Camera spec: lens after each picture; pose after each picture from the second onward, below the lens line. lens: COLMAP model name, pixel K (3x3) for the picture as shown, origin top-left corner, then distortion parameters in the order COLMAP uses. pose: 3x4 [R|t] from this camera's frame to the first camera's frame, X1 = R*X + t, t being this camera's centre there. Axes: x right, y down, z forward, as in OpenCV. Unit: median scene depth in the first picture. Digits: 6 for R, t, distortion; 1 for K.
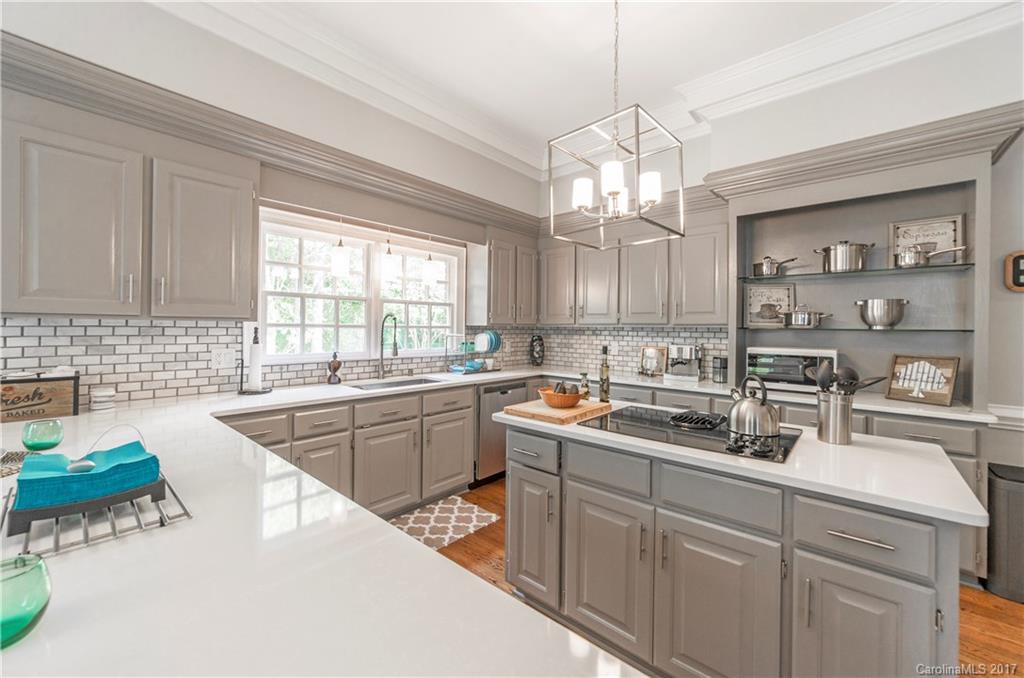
lens RADIAL K [[398.6, 0, 505.8], [0, 398.6, 325.4], [0, 0, 1]] dist [-0.011410, 0.003613]
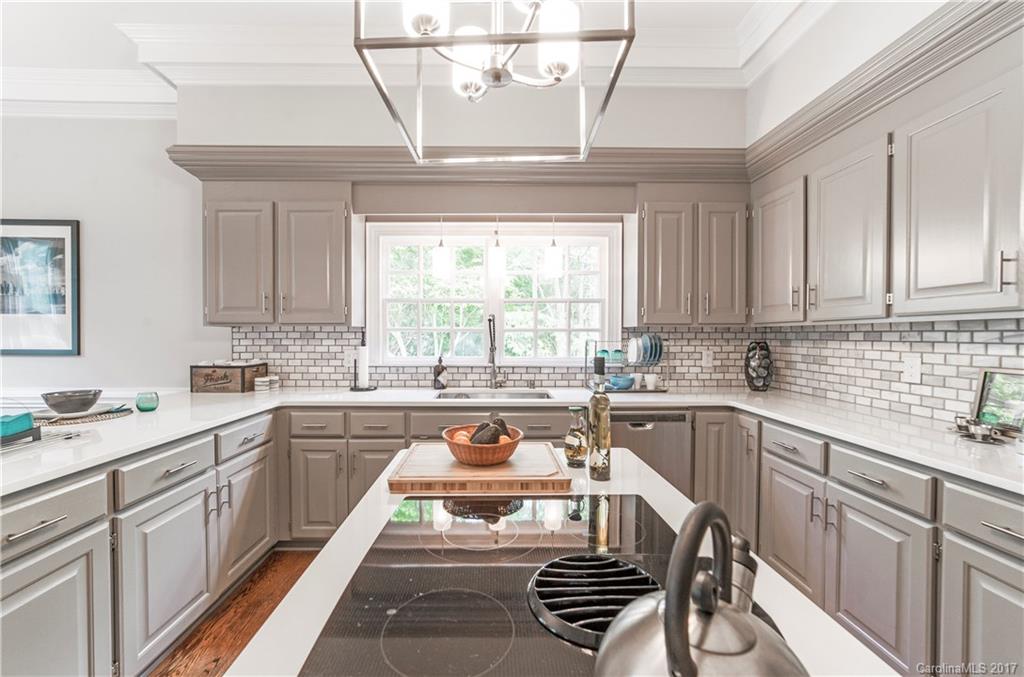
lens RADIAL K [[398.6, 0, 506.4], [0, 398.6, 339.0], [0, 0, 1]] dist [-0.011410, 0.003613]
pose [[0.681078, 0.000018, -0.732211, 0.400251], [0.011088, 0.999885, 0.010339, 0.016494], [0.732127, -0.015161, 0.680999, 0.454659]]
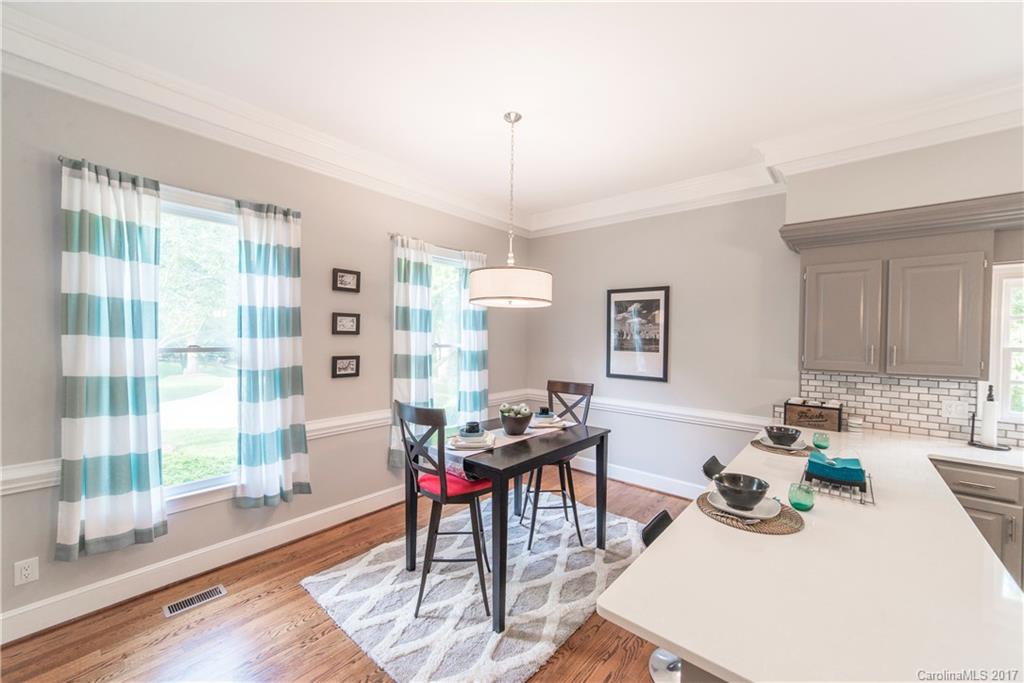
lens RADIAL K [[396.6, 0, 518.9], [0, 396.6, 344.4], [0, 0, 1]] dist [-0.013037, 0.003695]
pose [[0.030083, 0.012339, -0.999471, 0.316707], [-0.001285, 0.999923, 0.012306, -0.097643], [0.999547, 0.000915, 0.030096, -0.239965]]
